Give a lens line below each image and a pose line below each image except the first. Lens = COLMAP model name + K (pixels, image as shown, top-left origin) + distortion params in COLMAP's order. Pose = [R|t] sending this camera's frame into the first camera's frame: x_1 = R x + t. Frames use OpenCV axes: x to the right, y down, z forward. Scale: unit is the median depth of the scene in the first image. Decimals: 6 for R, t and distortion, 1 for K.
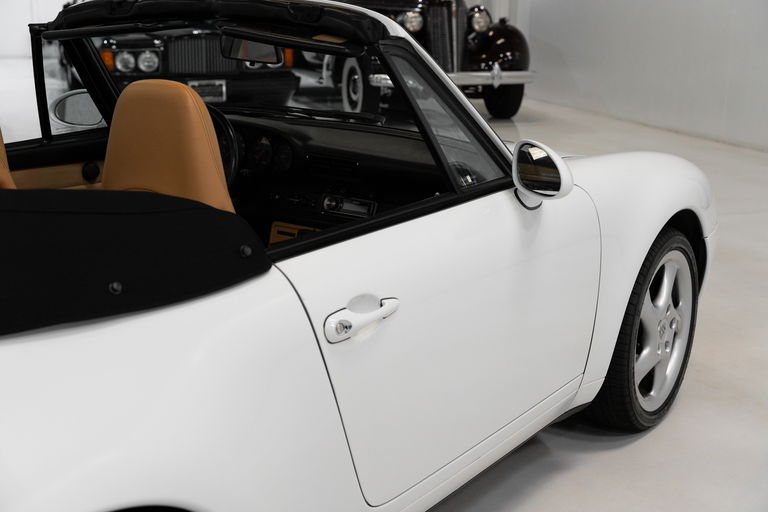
lens RADIAL K [[1057.1, 0, 380.7], [0, 1057.1, 276.6], [0, 0, 1]] dist [-0.034330, 0.000000]
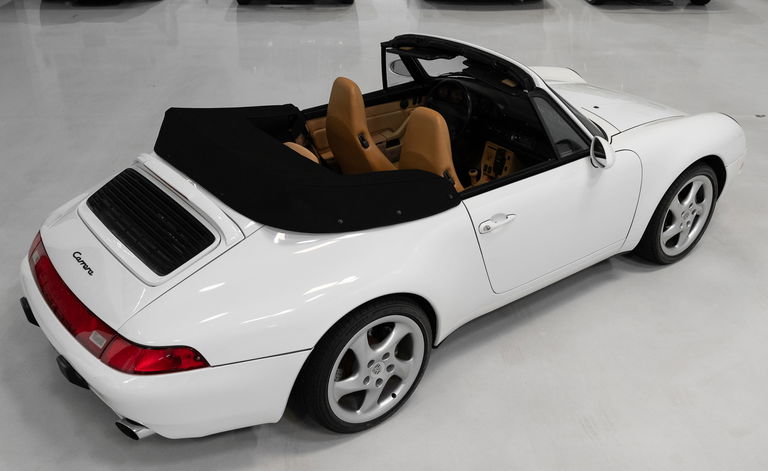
lens RADIAL K [[699.8, 0, 388.6], [0, 699.8, 236.6], [0, 0, 1]] dist [0.016042, 0.000000]
pose [[0.950469, 0.145280, -0.274779, 0.112006], [-0.080081, 0.968656, 0.235142, -0.168307], [0.300327, -0.201491, 0.932312, -0.347630]]
